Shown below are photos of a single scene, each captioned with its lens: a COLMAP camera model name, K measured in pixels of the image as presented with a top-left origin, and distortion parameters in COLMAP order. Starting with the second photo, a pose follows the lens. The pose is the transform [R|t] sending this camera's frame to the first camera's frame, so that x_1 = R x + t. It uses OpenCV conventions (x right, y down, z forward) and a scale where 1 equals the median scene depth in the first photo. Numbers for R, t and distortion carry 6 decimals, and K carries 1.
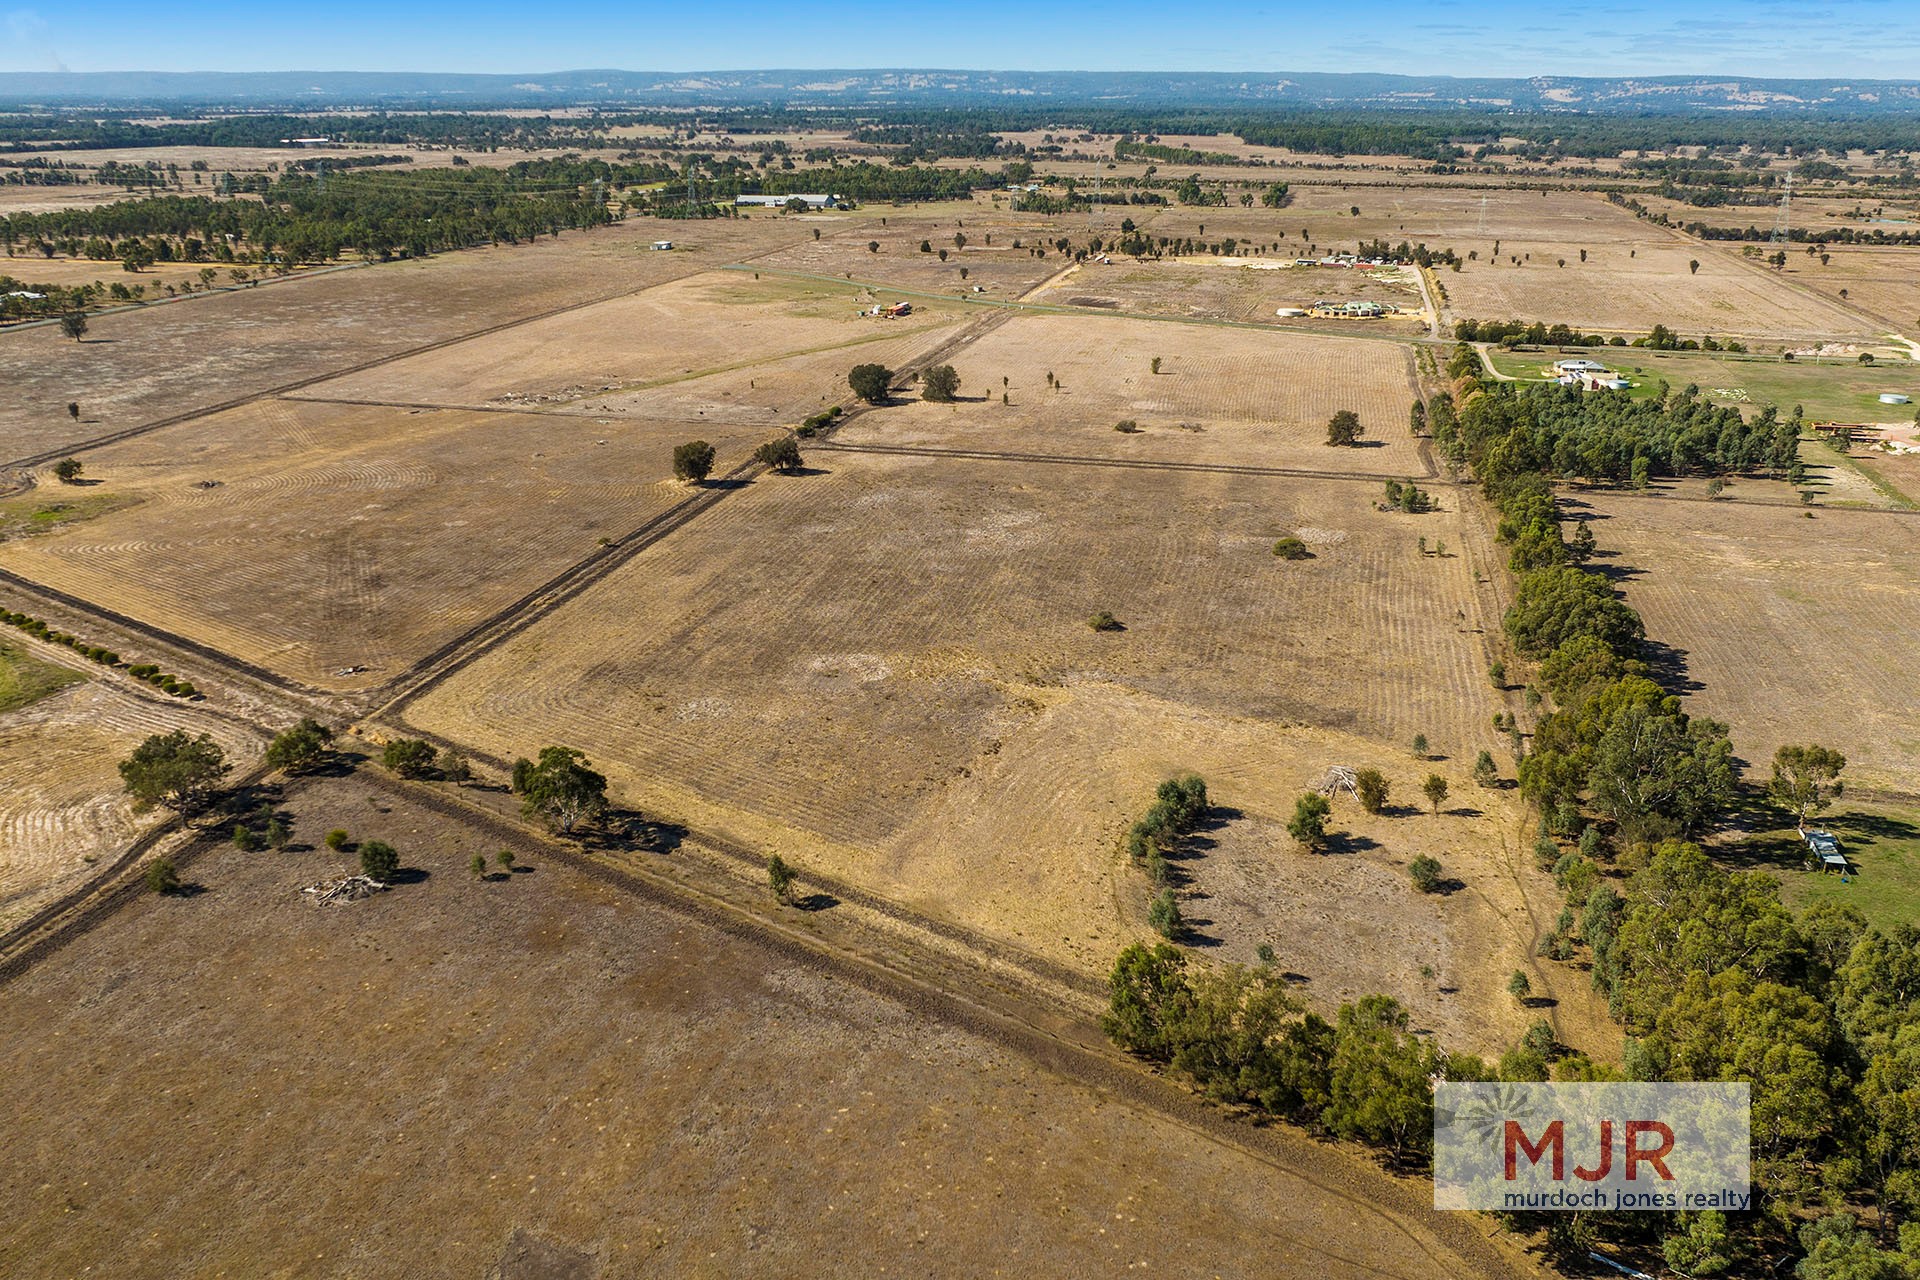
lens RADIAL K [[1606.6, 0, 955.7], [0, 1606.6, 650.8], [0, 0, 1]] dist [-0.010748, -0.017782]
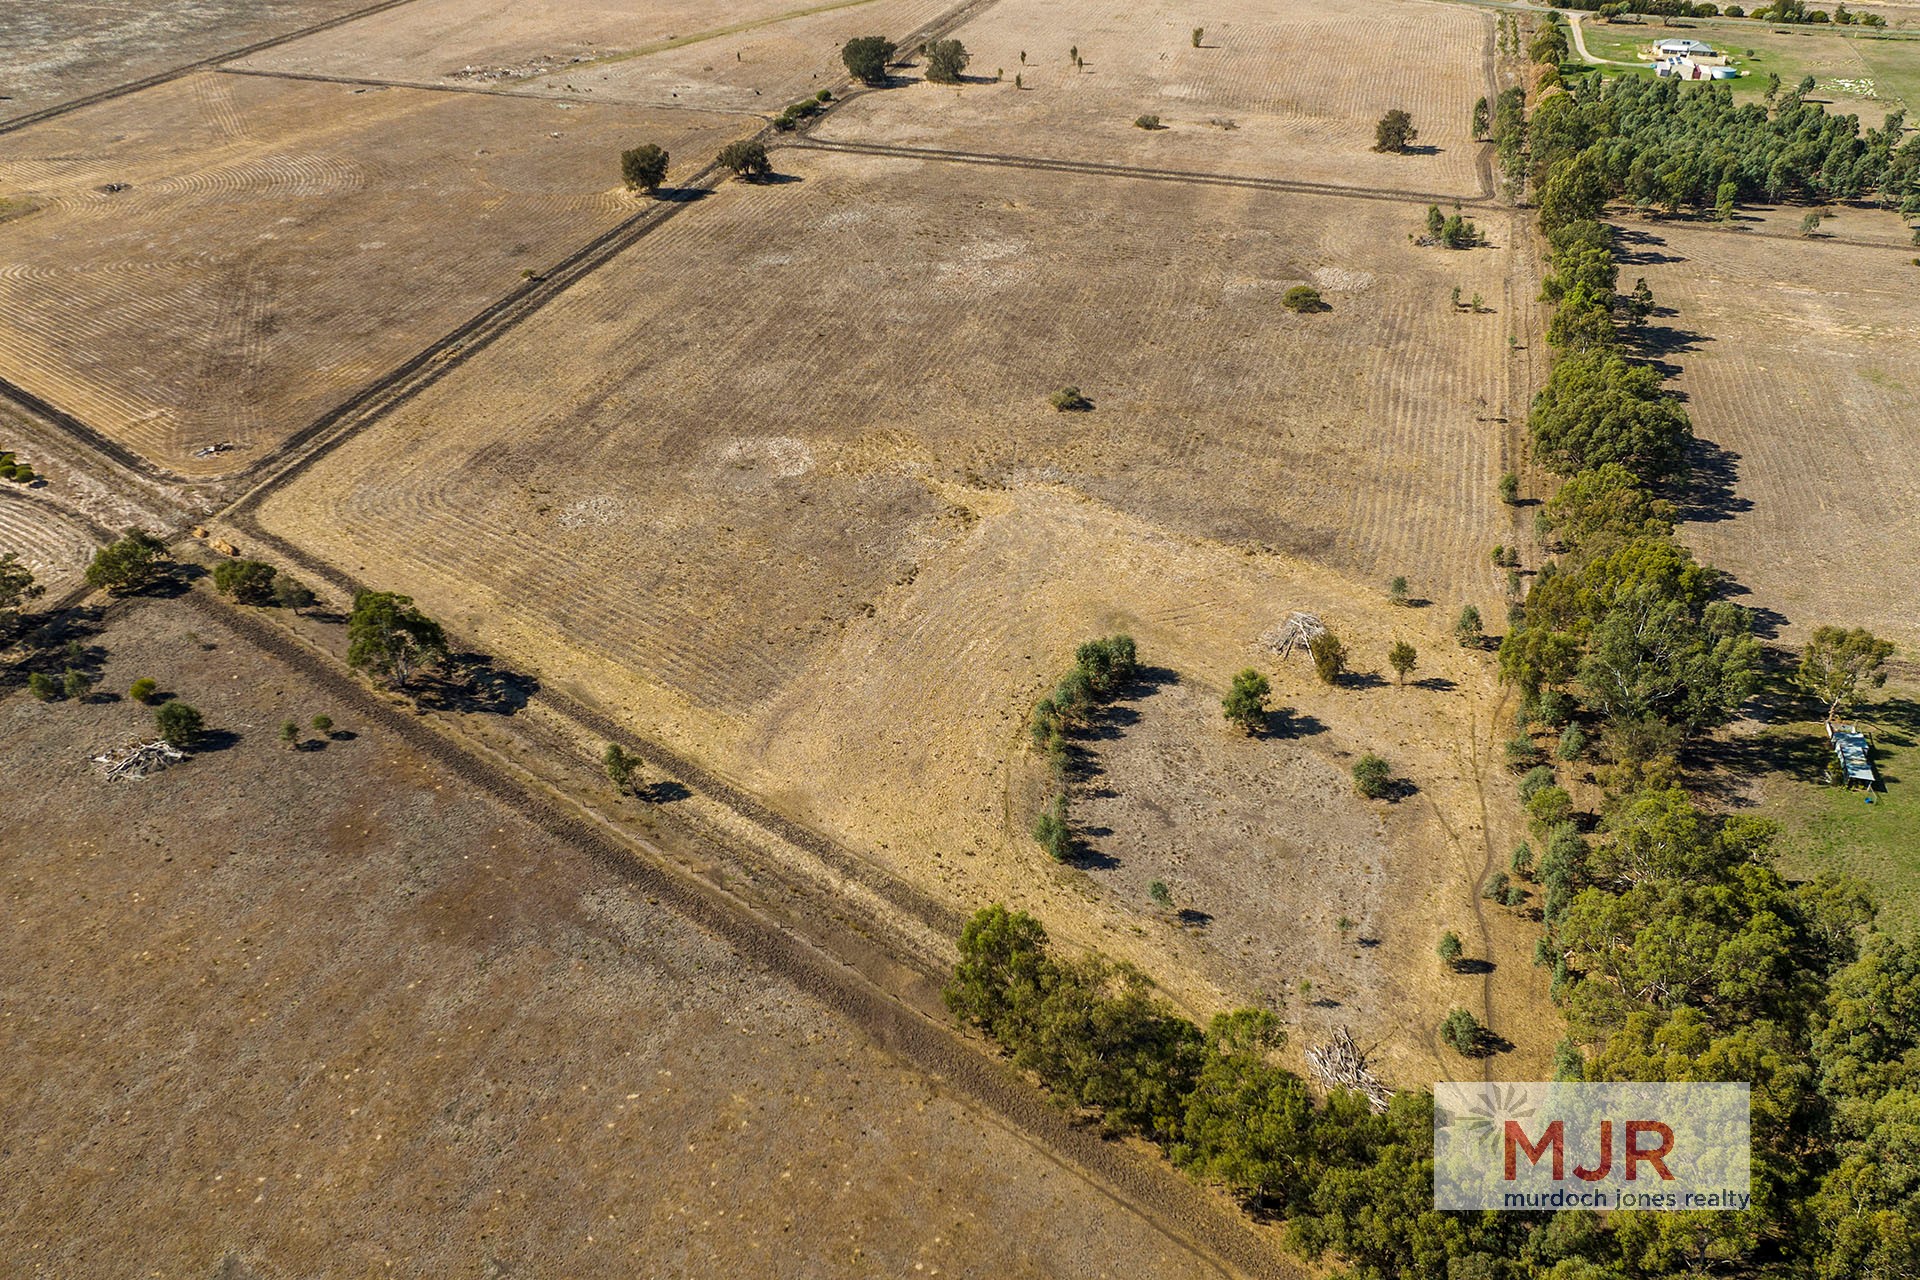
lens RADIAL K [[1606.6, 0, 955.7], [0, 1606.6, 650.8], [0, 0, 1]] dist [-0.010748, -0.017782]
pose [[0.998754, 0.028708, -0.040808, 0.079566], [-0.019012, 0.975160, 0.220685, -0.086119], [0.046130, -0.219634, 0.974491, 0.127862]]
